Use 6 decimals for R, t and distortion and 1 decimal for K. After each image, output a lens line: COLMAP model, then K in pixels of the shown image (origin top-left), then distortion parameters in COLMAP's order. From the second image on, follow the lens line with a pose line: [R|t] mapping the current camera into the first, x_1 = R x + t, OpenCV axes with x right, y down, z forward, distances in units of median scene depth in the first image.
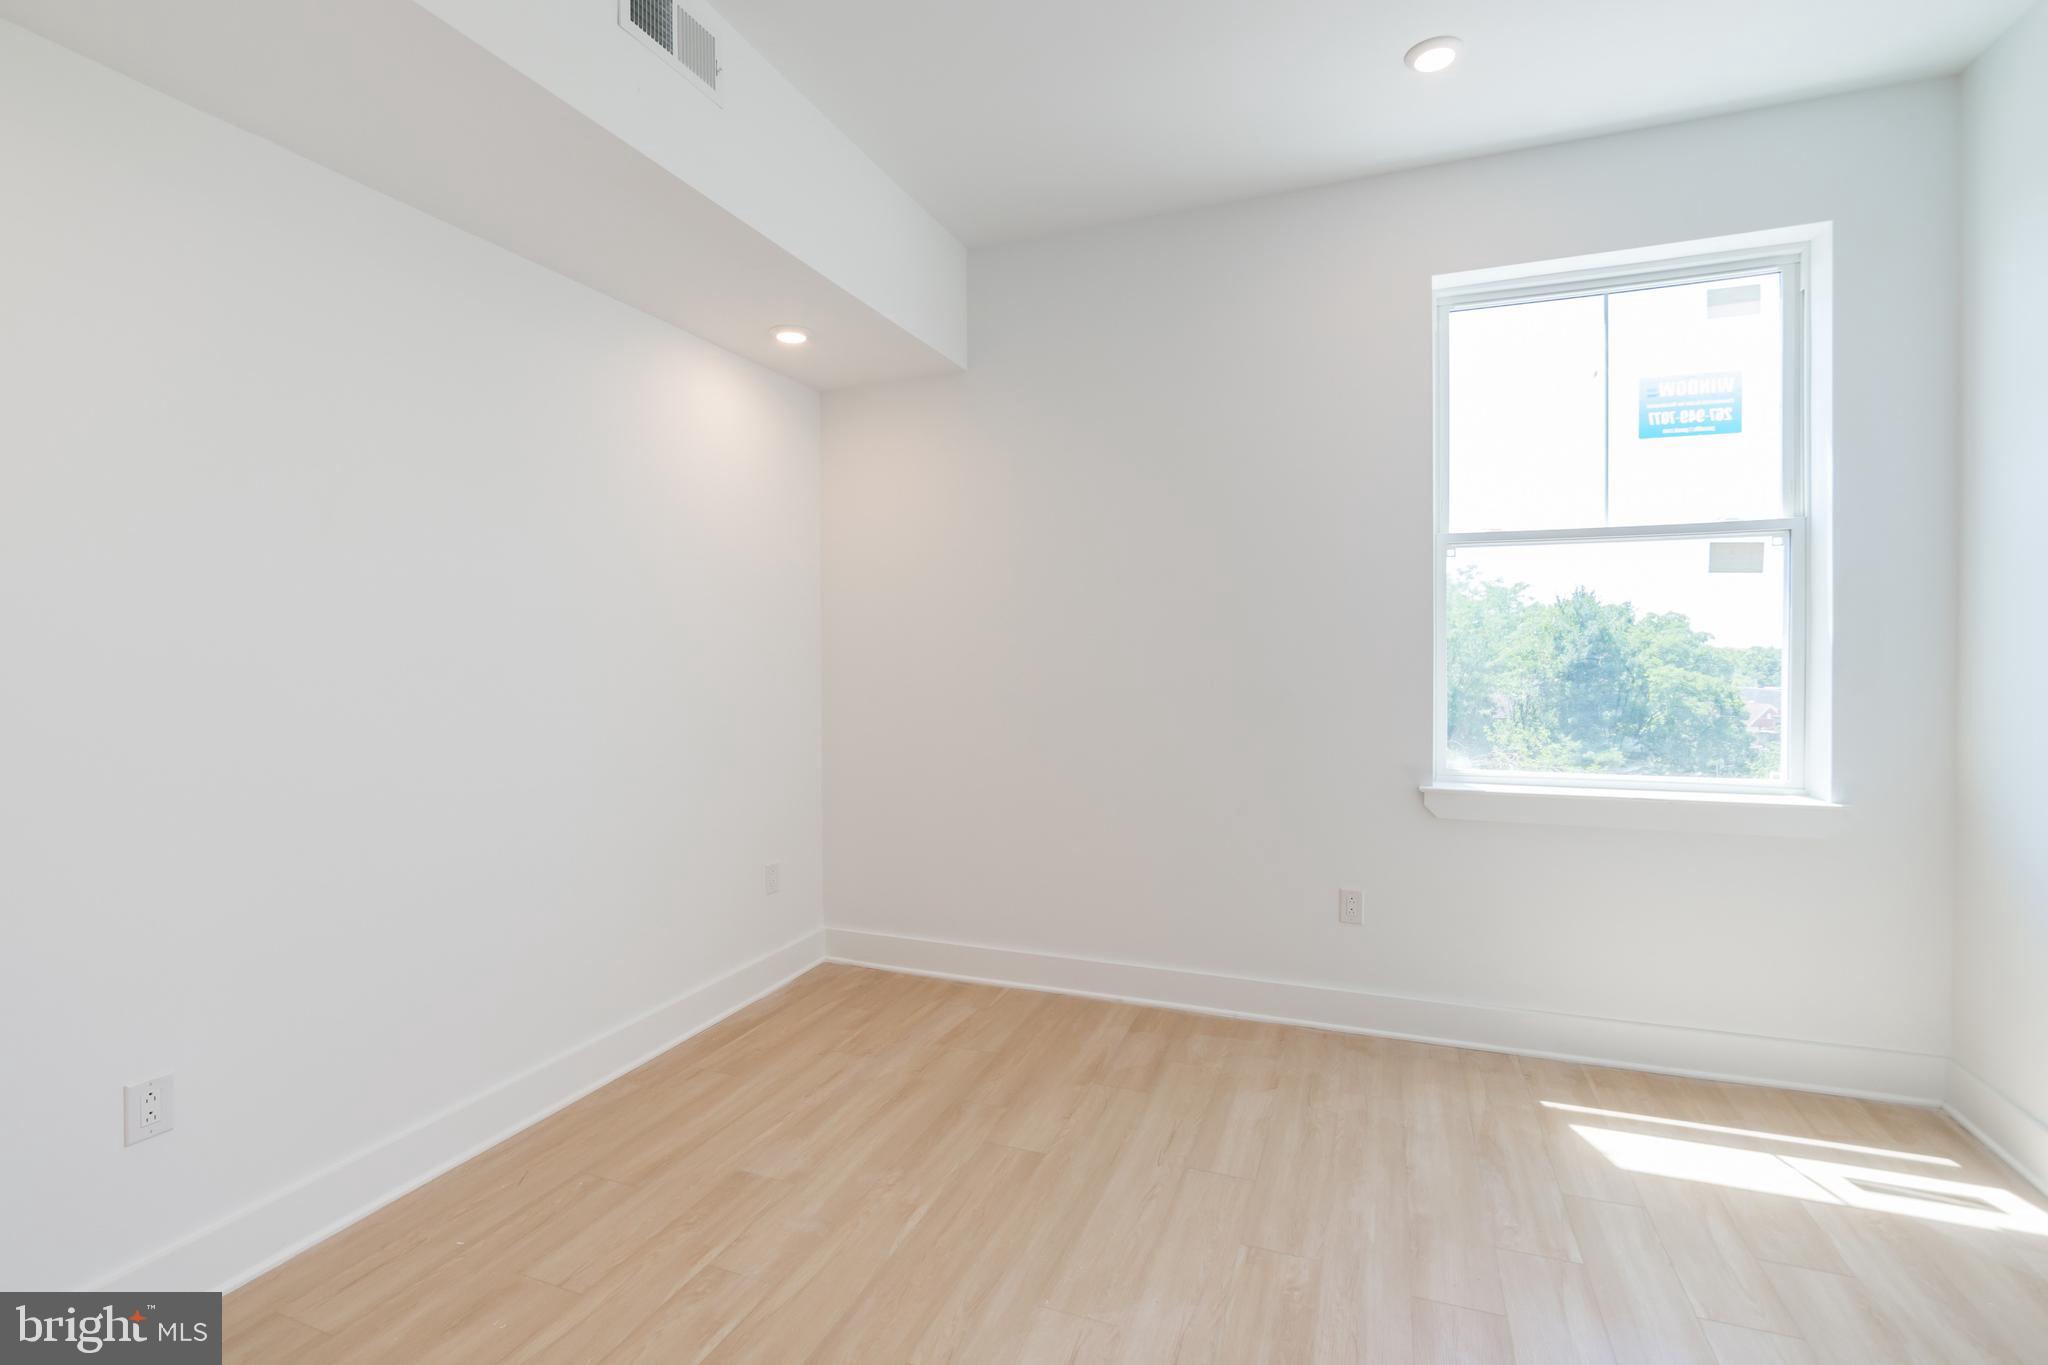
lens RADIAL K [[924.8, 0, 1071.3], [0, 924.8, 665.6], [0, 0, 1]] dist [-0.007442, 0.000880]
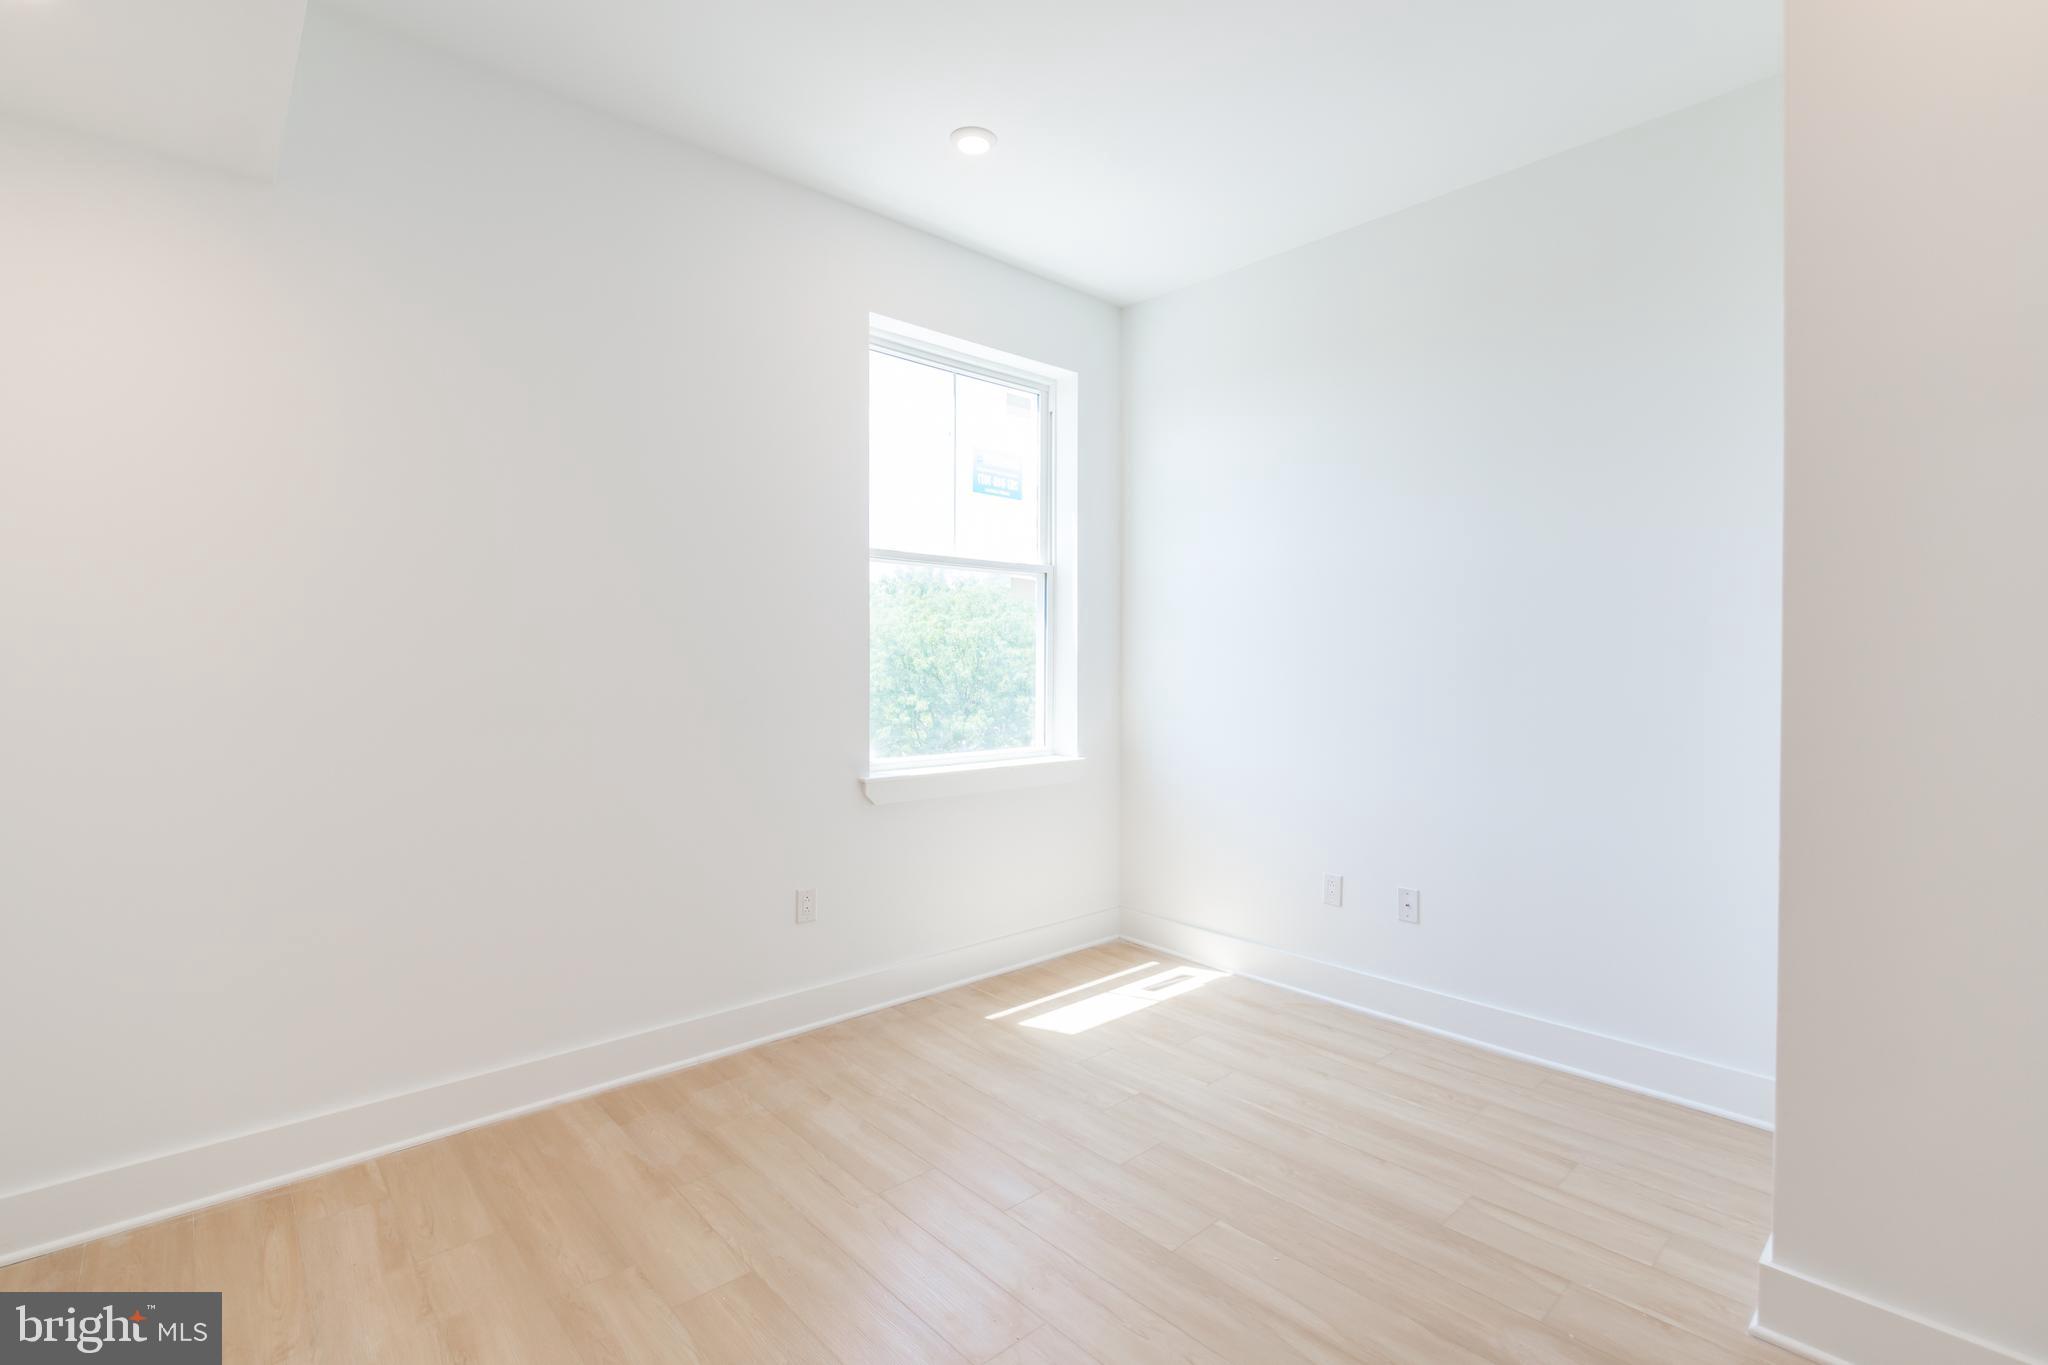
lens RADIAL K [[924.8, 0, 1035.3], [0, 924.8, 669.8], [0, 0, 1]] dist [-0.007442, 0.000880]
pose [[0.459680, -0.000912, 0.888084, -0.545751], [0.008665, 0.999956, -0.003458, 0.010403], [-0.888042, 0.009285, 0.459668, 0.356659]]
